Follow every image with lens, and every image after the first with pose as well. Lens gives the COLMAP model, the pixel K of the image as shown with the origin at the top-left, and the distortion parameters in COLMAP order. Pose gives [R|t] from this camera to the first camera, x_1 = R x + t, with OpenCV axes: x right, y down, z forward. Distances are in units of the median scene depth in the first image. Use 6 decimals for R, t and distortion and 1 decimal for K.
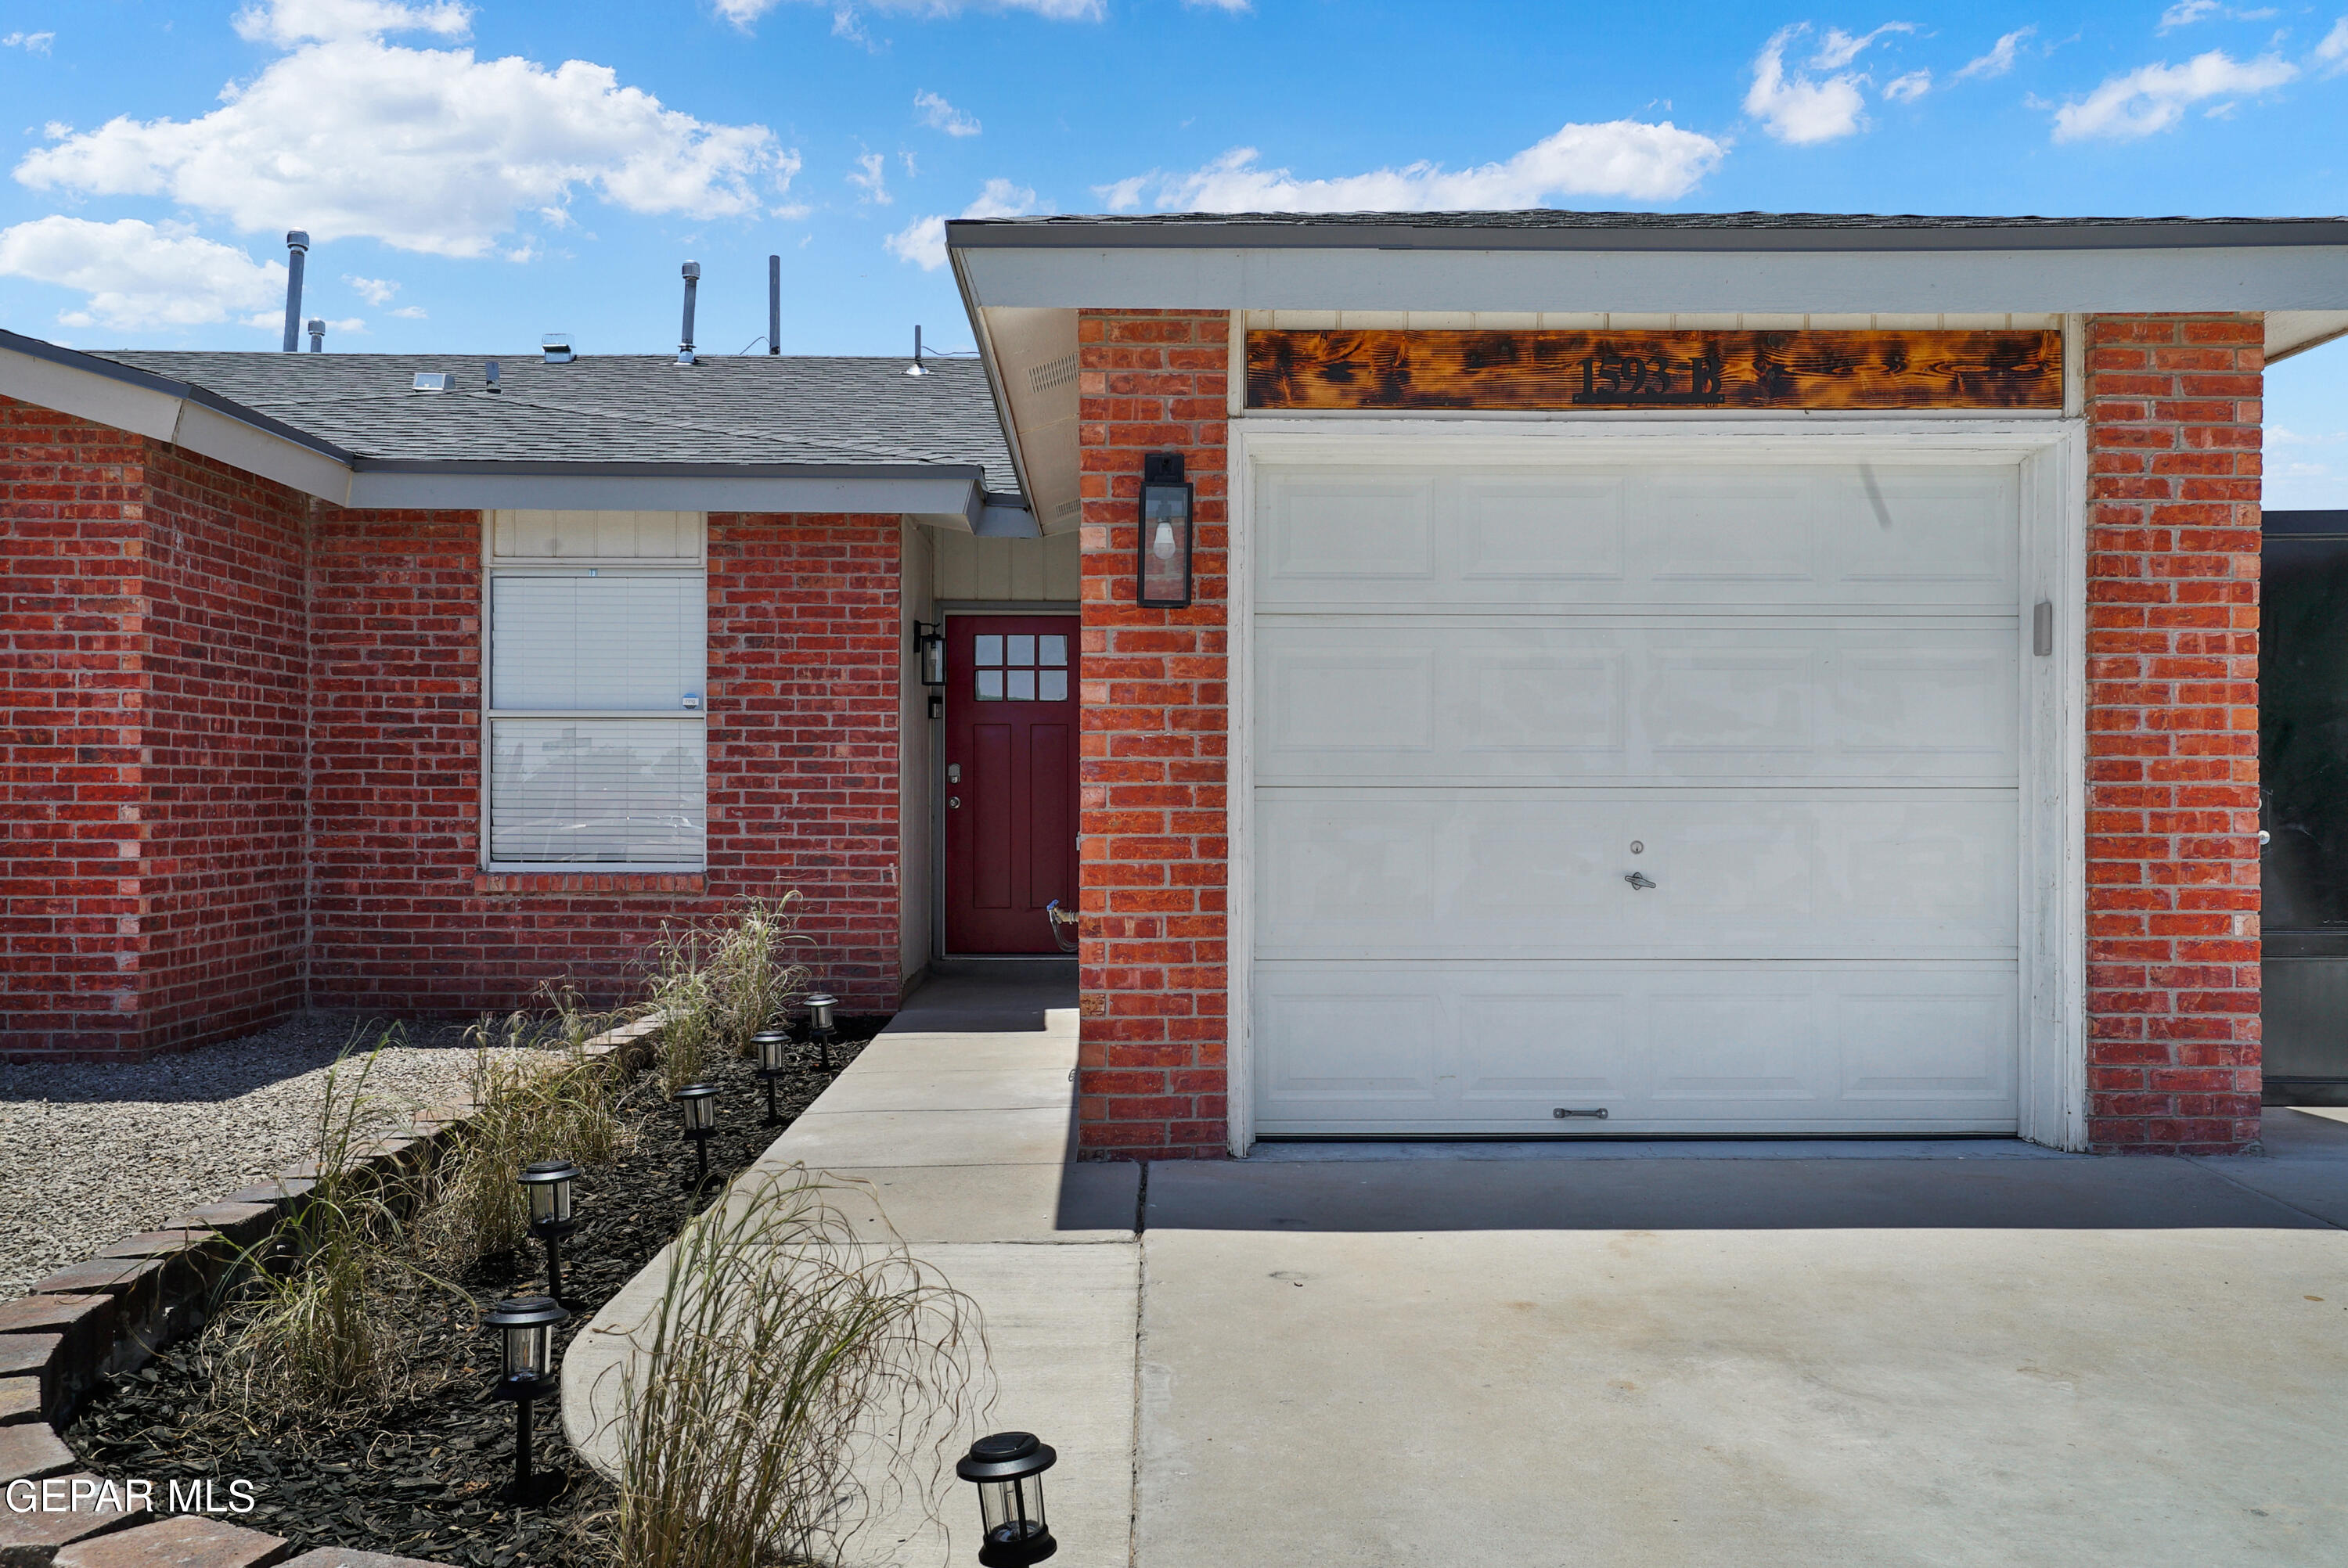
lens RADIAL K [[2056.3, 0, 1174.0], [0, 2056.3, 784.0], [0, 0, 1]] dist [0.012181, 0.021035]
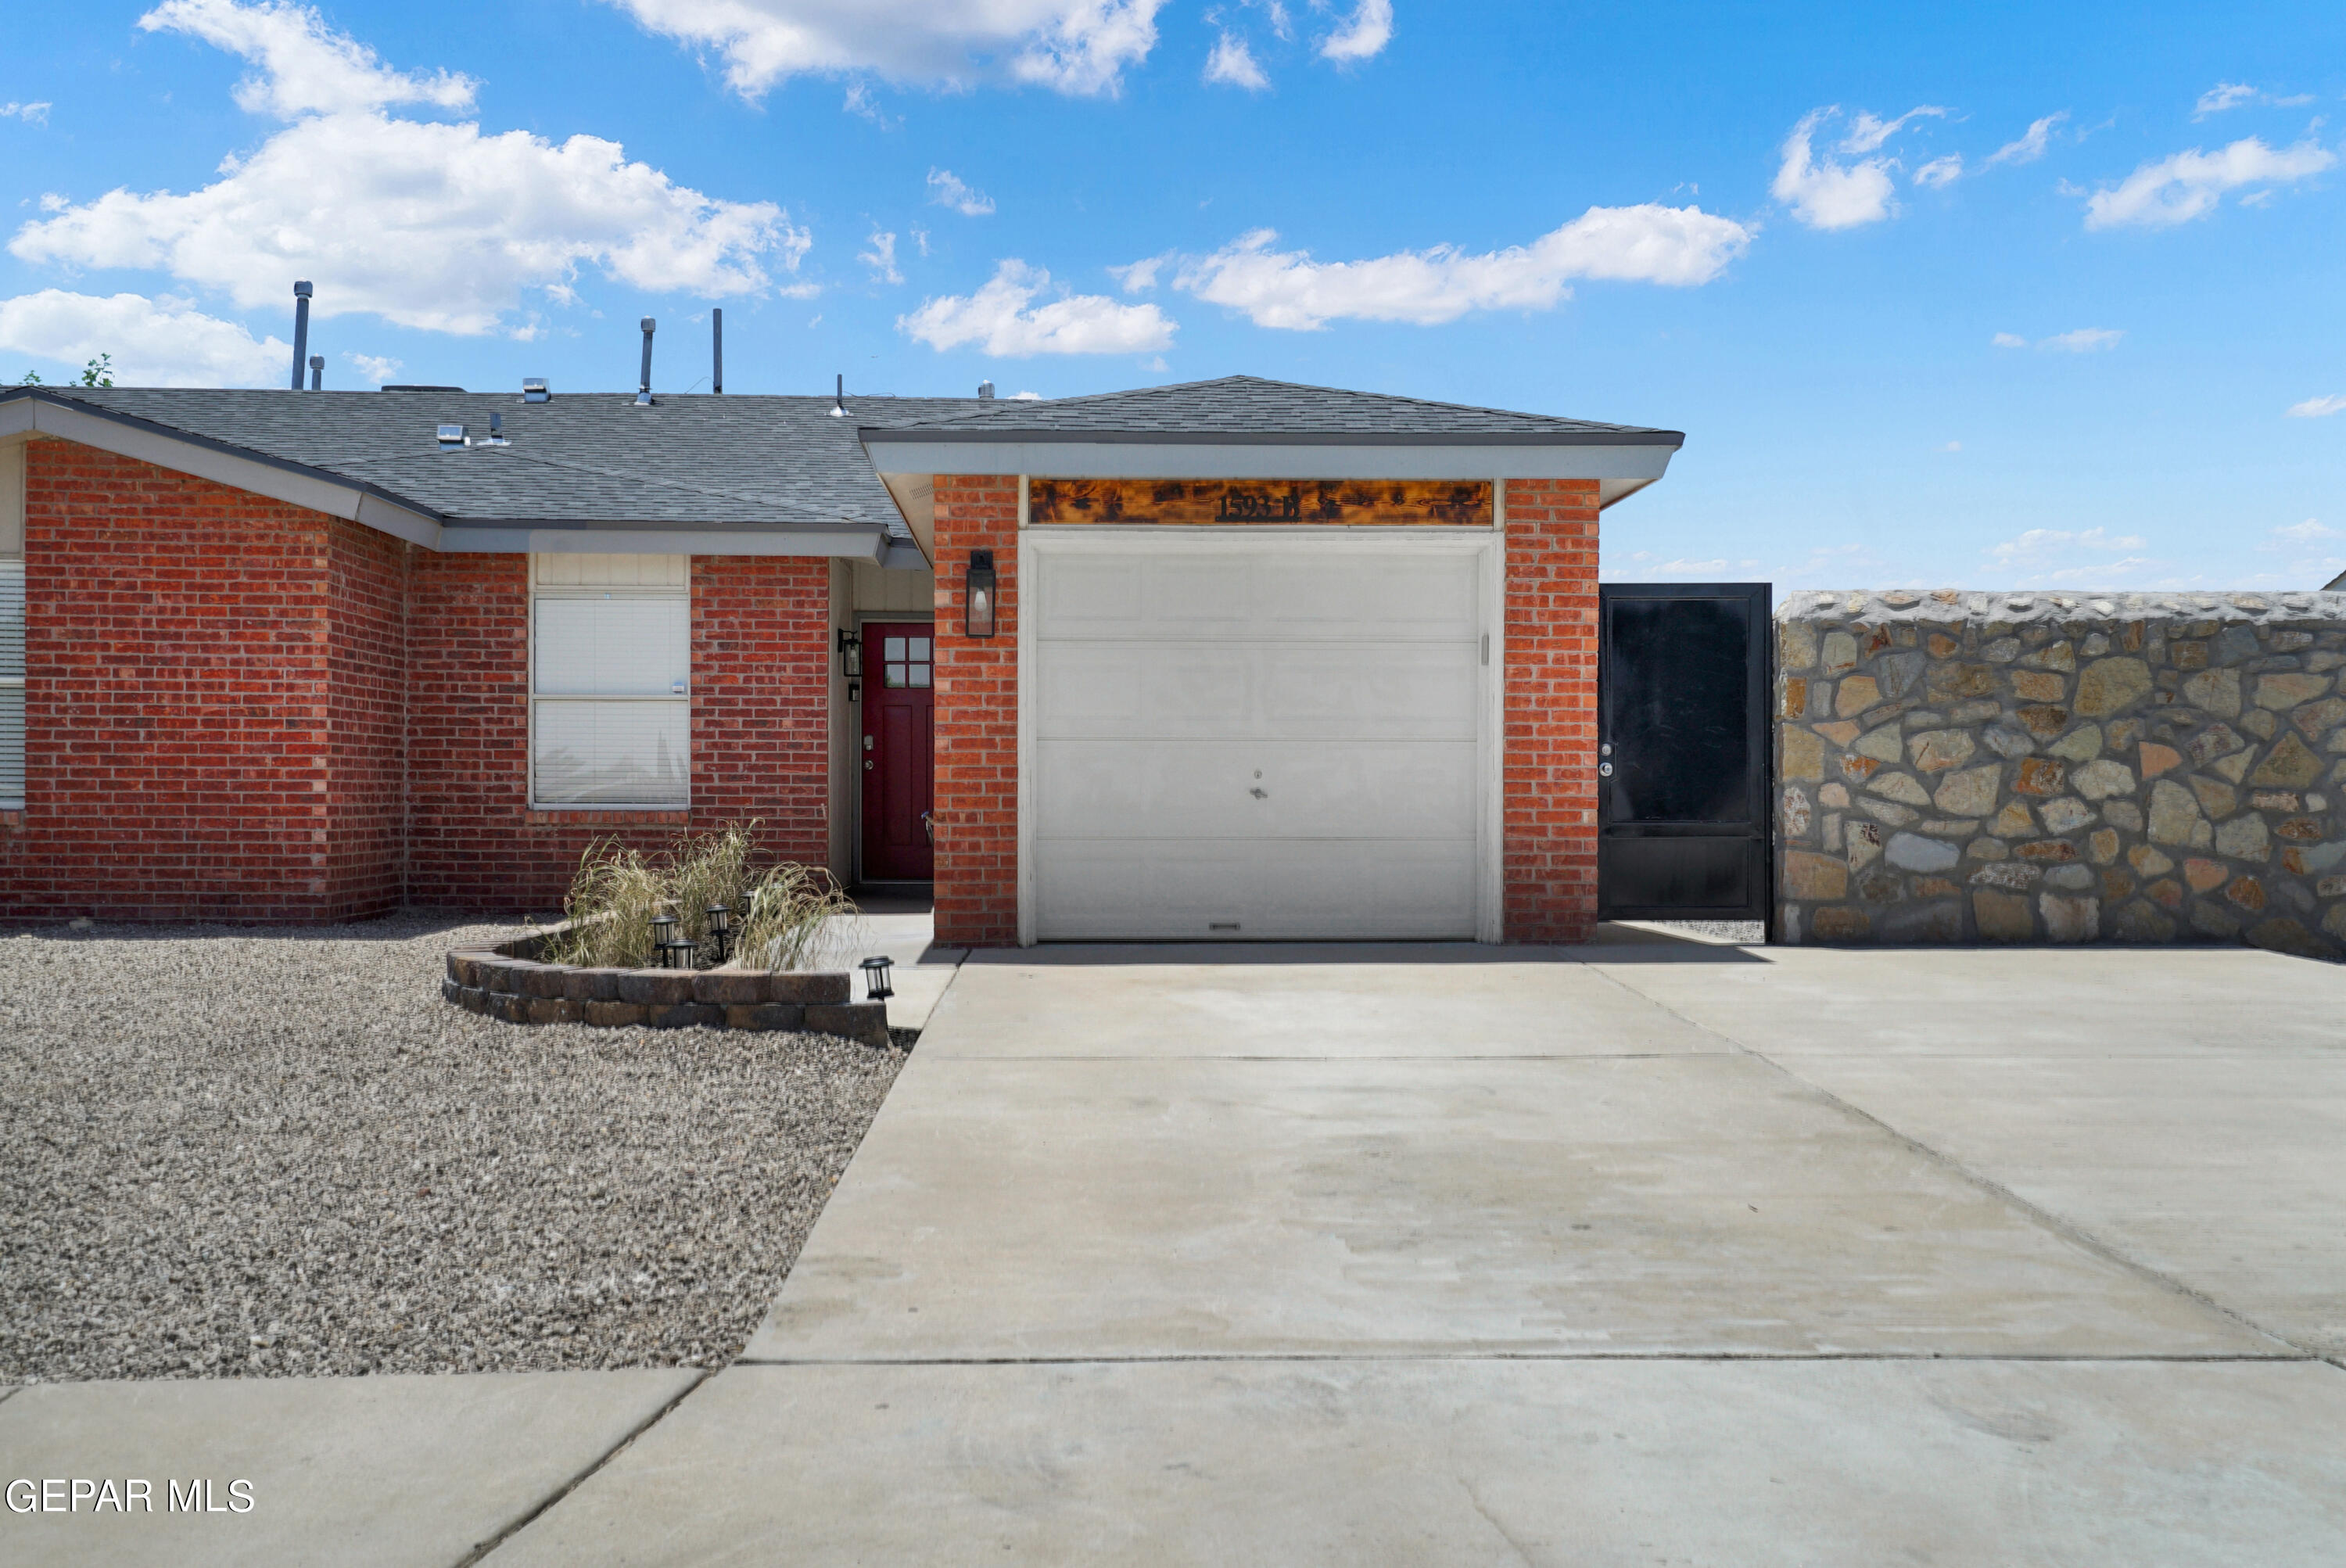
lens RADIAL K [[2068.1, 0, 1173.0], [0, 2068.1, 784.0], [0, 0, 1]] dist [0.002427, -0.001603]
pose [[0.999339, 0.000047, 0.036353, 0.065253], [-0.000312, 0.999973, 0.007298, 0.018978], [-0.036352, -0.007304, 0.999312, -0.541172]]
